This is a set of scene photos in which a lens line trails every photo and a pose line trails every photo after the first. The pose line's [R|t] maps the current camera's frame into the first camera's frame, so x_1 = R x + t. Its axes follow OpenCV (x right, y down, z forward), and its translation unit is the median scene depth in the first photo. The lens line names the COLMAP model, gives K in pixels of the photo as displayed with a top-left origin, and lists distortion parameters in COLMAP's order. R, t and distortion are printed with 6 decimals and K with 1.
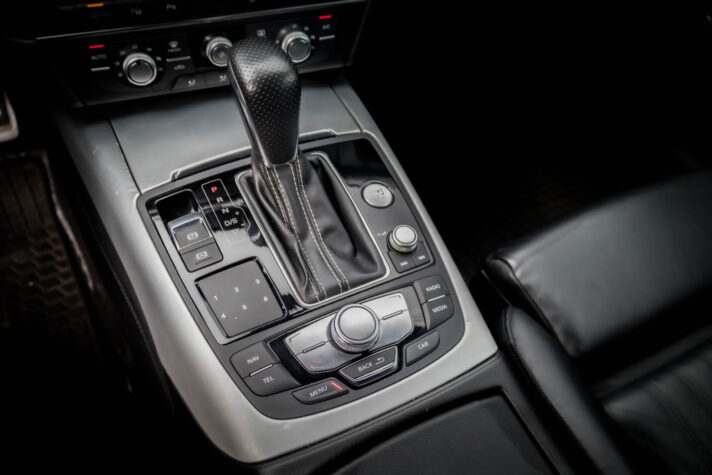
lens RADIAL K [[659.2, 0, 356.0], [0, 659.2, 237.5], [0, 0, 1]] dist [-0.001376, -0.001608]
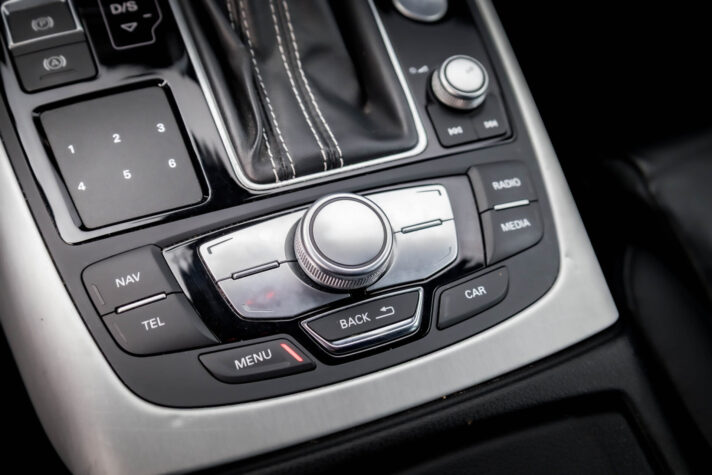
lens RADIAL K [[903.0, 0, 356.0], [0, 903.0, 237.5], [0, 0, 1]] dist [0.022773, 0.027568]
pose [[0.993051, 0.117583, -0.004927, 0.010037], [-0.116390, 0.987448, 0.106767, 0.056262], [0.017419, -0.105451, 0.994272, 0.302928]]
